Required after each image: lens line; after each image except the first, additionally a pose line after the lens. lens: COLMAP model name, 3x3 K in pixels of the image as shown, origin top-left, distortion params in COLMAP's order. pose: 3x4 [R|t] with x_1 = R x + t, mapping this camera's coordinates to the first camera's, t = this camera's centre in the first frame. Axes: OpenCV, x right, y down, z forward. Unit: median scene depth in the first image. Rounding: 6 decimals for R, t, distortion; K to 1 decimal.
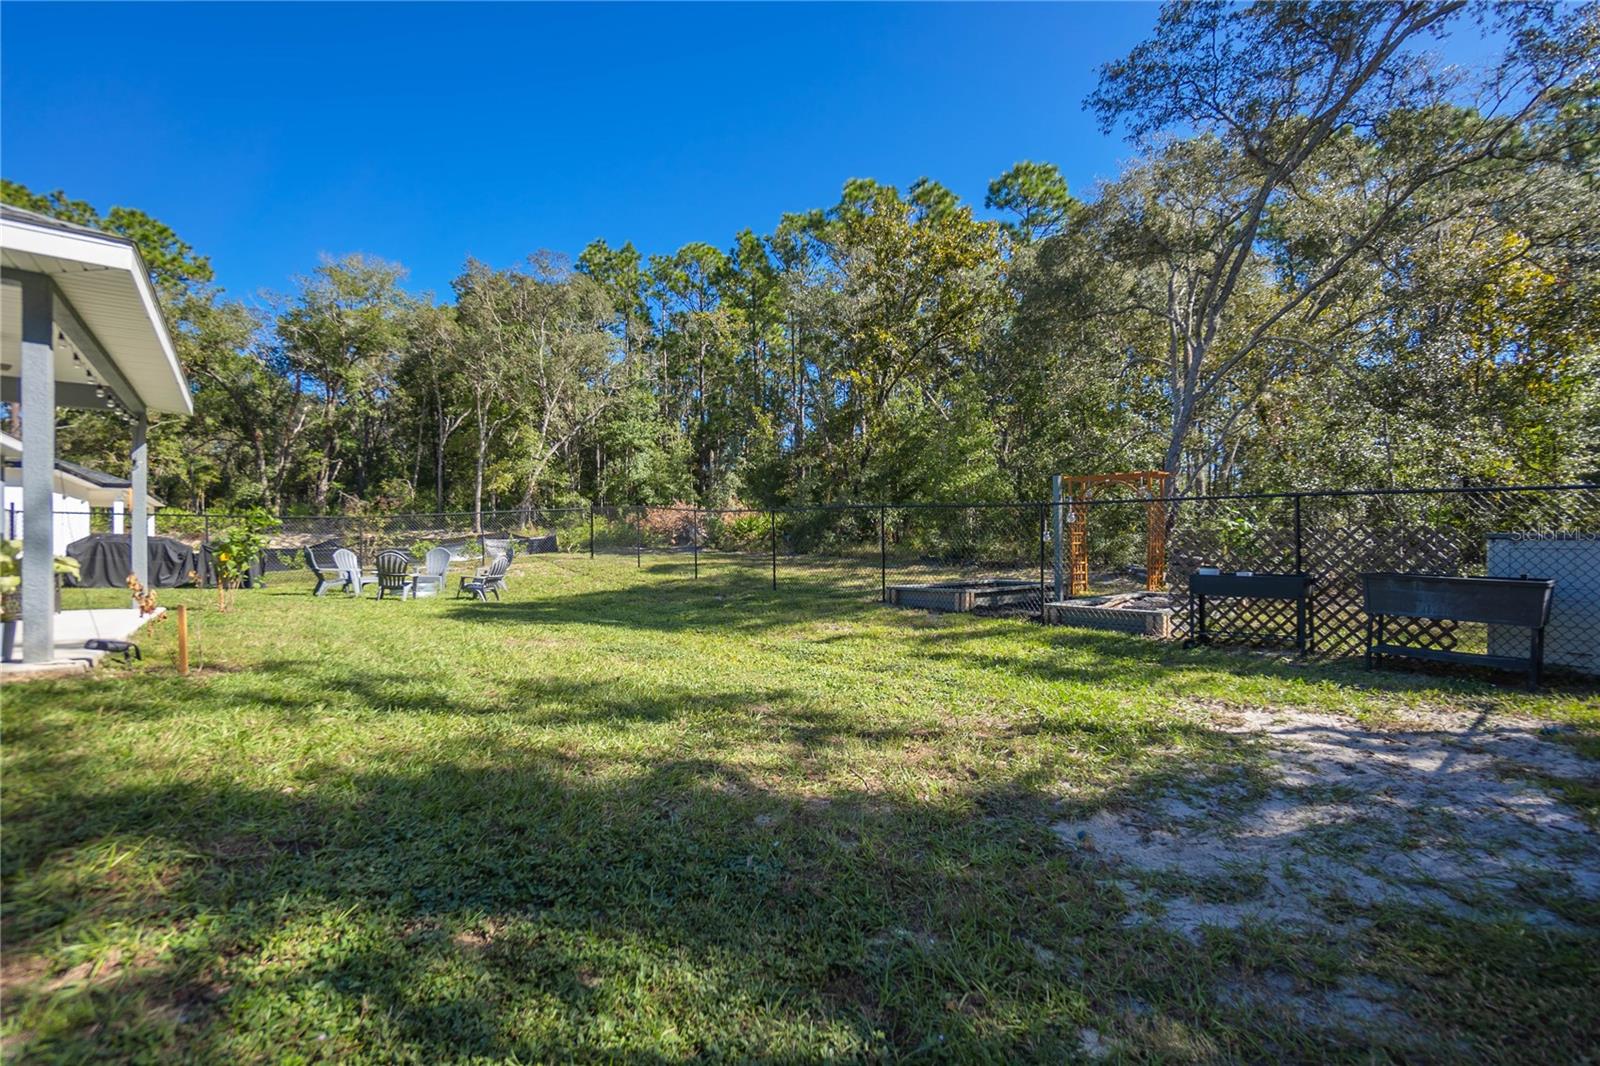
lens RADIAL K [[711.3, 0, 800.0], [0, 711.3, 533.0], [0, 0, 1]] dist [-0.065813, 0.027491]
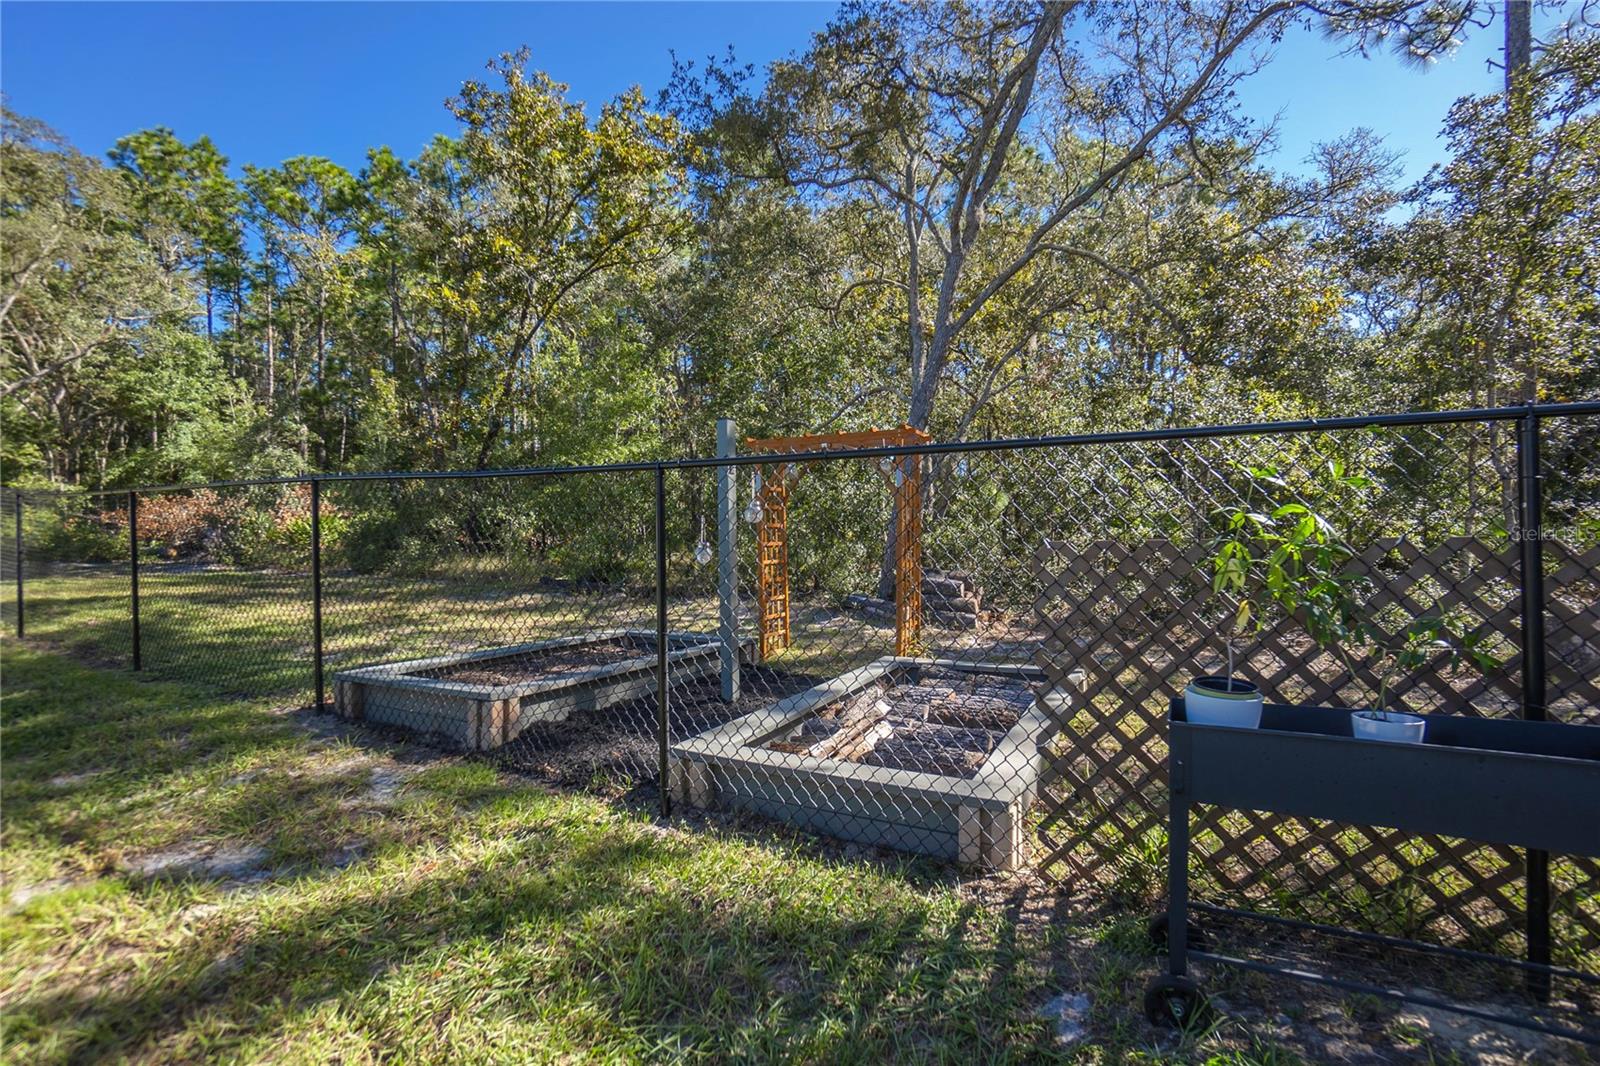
lens RADIAL K [[711.3, 0, 800.0], [0, 711.3, 533.0], [0, 0, 1]] dist [-0.065813, 0.027491]
pose [[0.920281, 0.004567, 0.391231, 0.111815], [-0.001418, 0.999964, -0.008338, -0.001699], [-0.391255, 0.007119, 0.920255, 0.271956]]
